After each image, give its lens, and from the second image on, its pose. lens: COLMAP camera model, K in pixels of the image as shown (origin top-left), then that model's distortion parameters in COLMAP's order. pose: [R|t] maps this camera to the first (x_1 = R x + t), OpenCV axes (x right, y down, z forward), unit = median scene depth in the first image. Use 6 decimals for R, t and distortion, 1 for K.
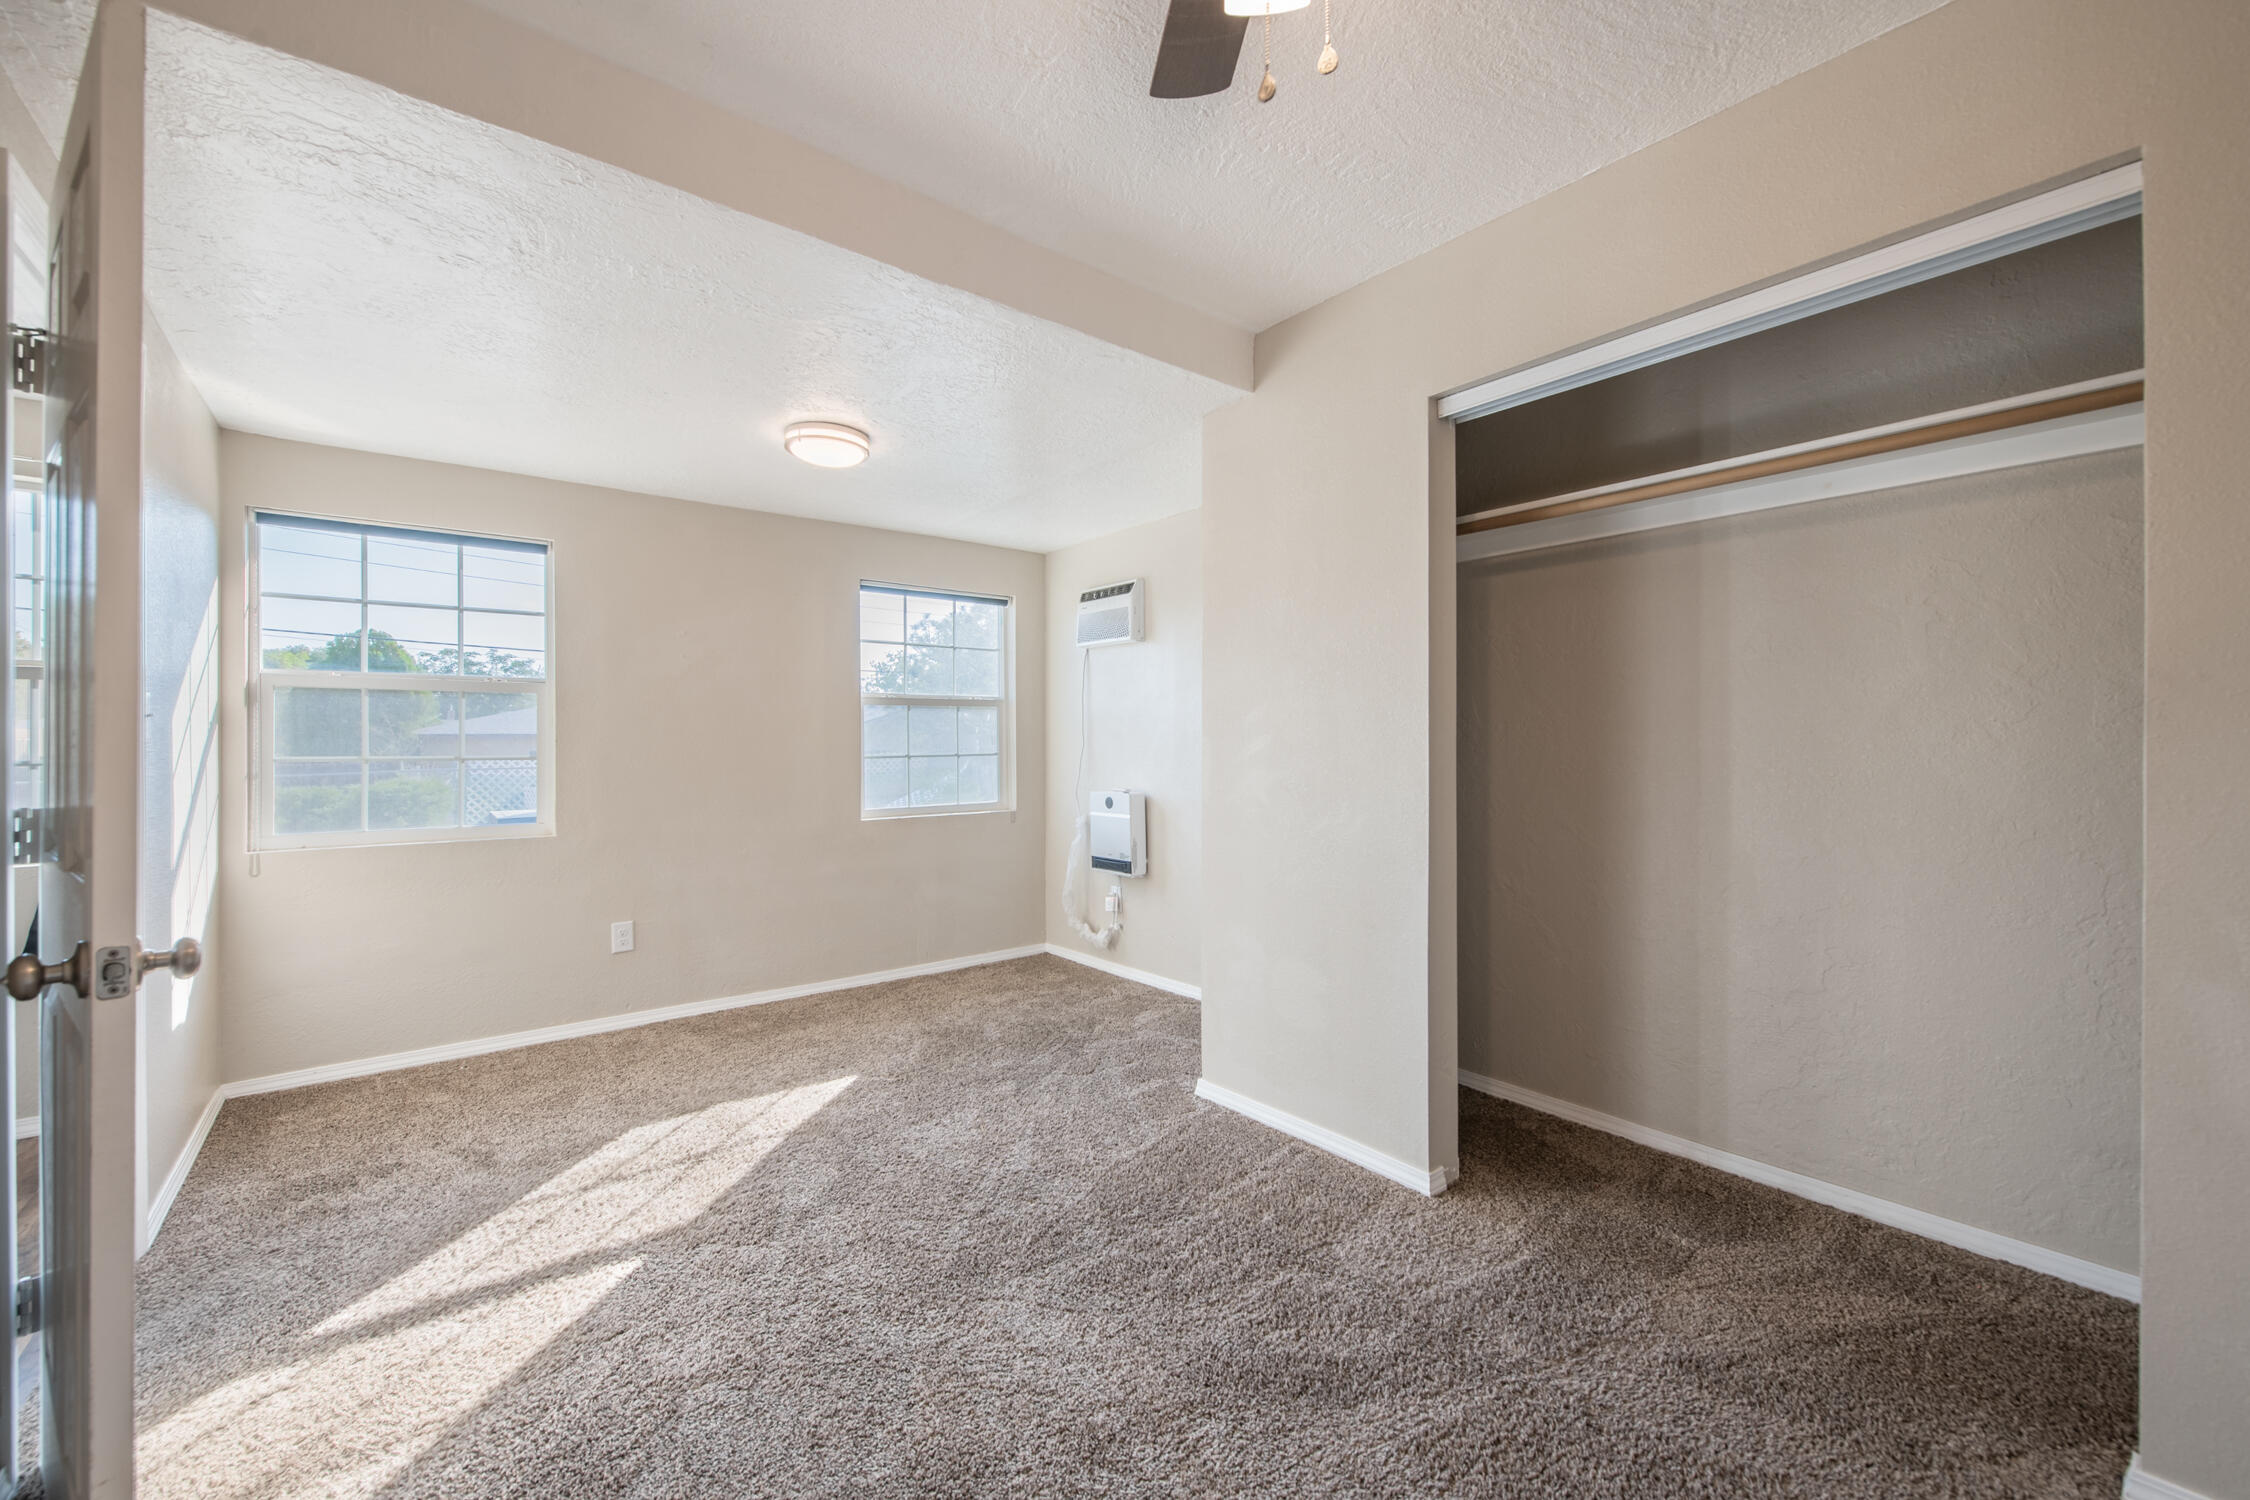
lens RADIAL K [[898.9, 0, 1129.3], [0, 898.9, 739.8], [0, 0, 1]] dist [-0.010191, -0.000245]
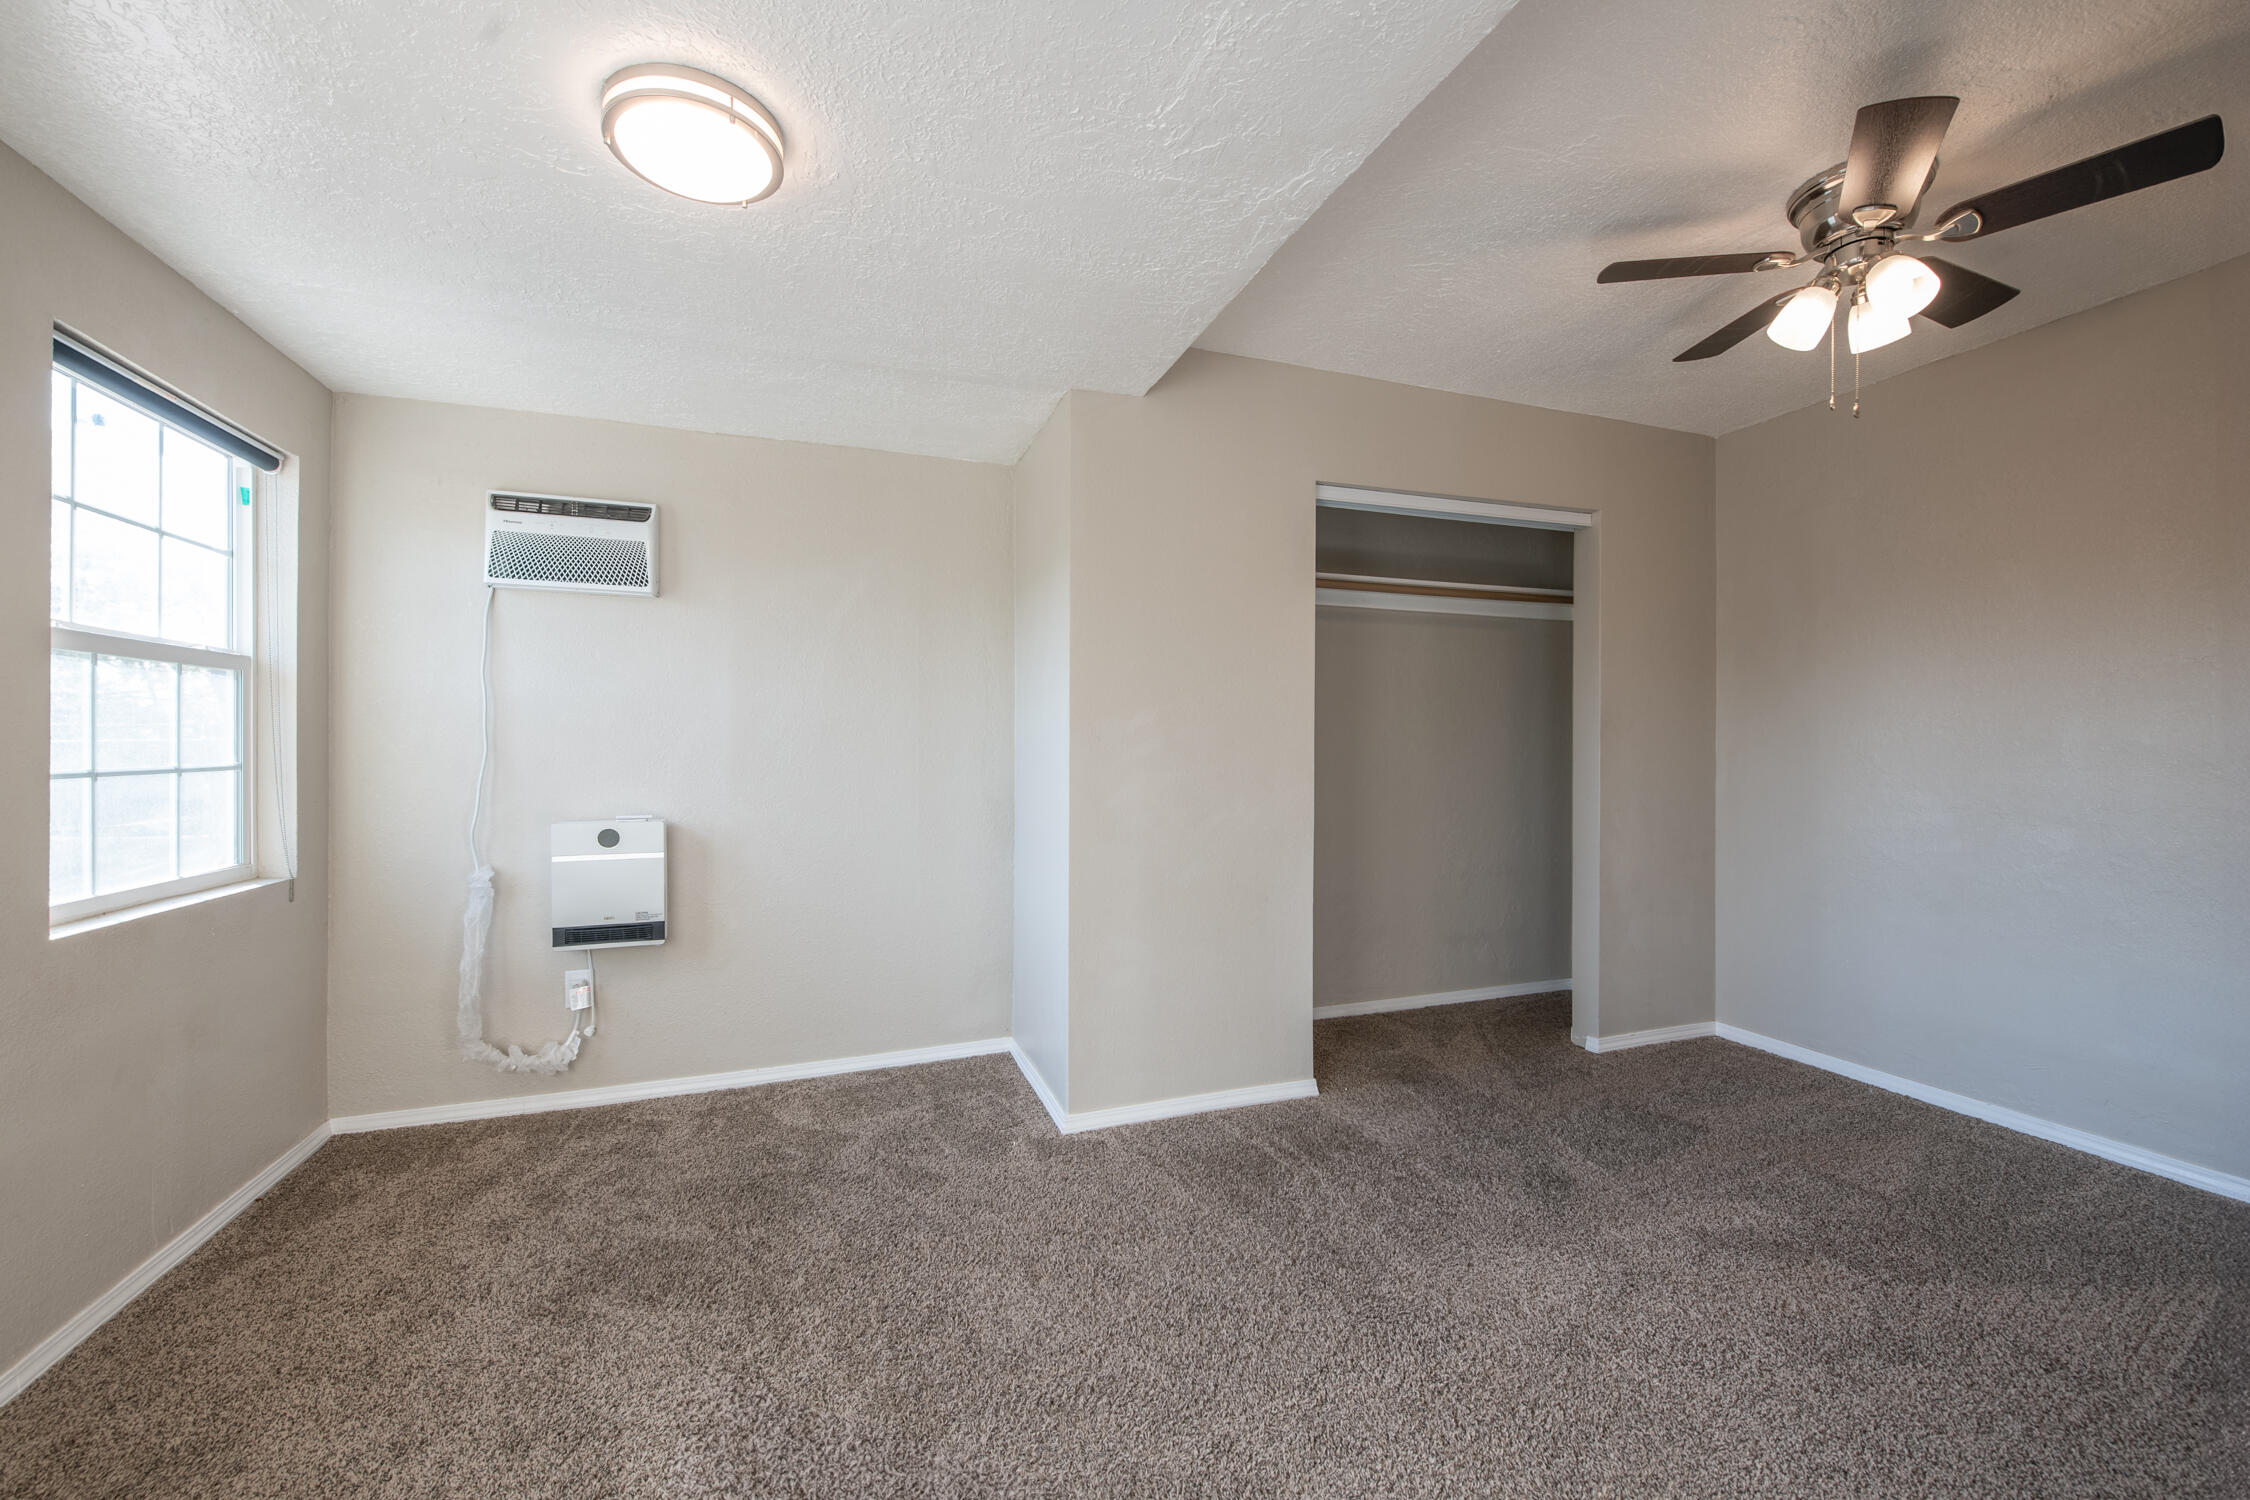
lens RADIAL K [[898.9, 0, 1131.6], [0, 898.9, 760.6], [0, 0, 1]] dist [-0.010191, -0.000245]
pose [[0.323573, -0.003812, 0.946195, -0.544223], [-0.000292, 0.999991, 0.004128, 0.012234], [-0.946203, -0.001612, 0.323569, 0.467023]]
